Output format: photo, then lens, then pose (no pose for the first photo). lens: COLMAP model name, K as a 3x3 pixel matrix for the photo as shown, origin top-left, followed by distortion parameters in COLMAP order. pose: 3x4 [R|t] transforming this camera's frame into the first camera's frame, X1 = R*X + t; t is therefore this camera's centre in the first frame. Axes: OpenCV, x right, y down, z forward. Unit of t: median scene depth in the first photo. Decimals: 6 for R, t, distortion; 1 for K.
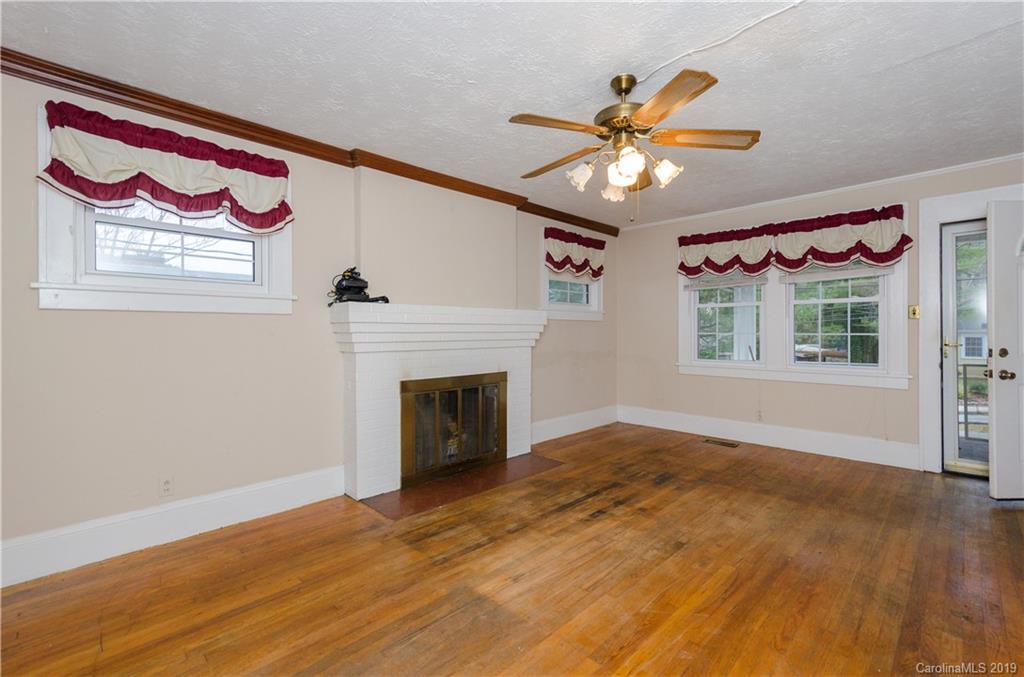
lens RADIAL K [[448.1, 0, 515.9], [0, 448.1, 326.4], [0, 0, 1]] dist [-0.000279, 0.000231]
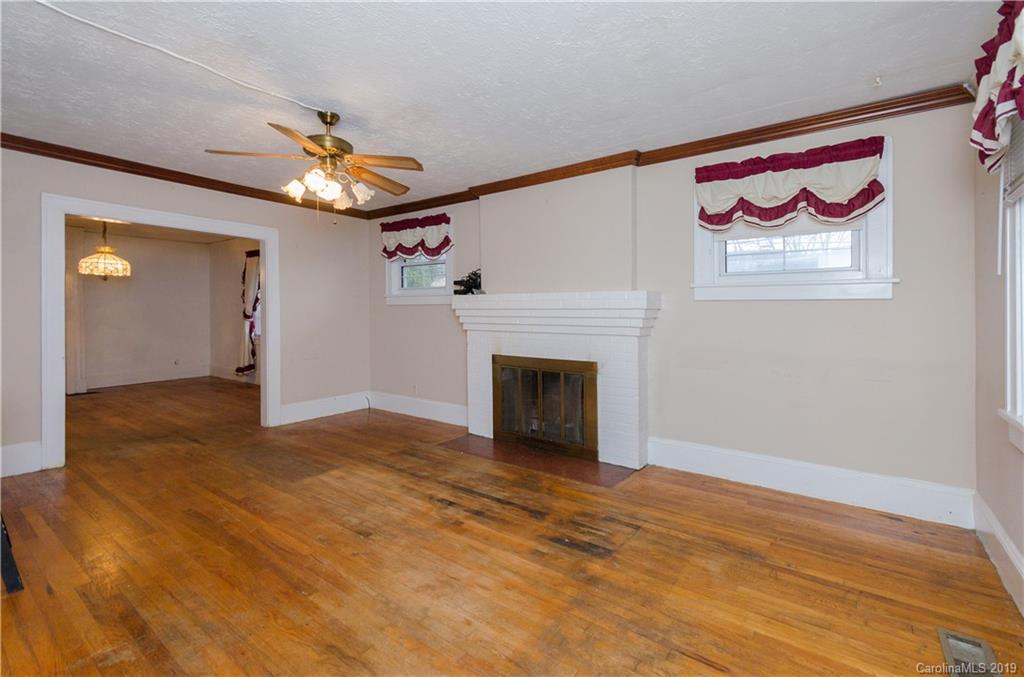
lens RADIAL K [[452.3, 0, 514.0], [0, 452.3, 312.3], [0, 0, 1]] dist [0.001304, -0.000351]
pose [[0.153848, 0.000219, -0.988095, 1.109368], [0.003042, 0.999995, 0.000696, 0.001589], [0.988090, -0.003113, 0.153846, 0.931473]]
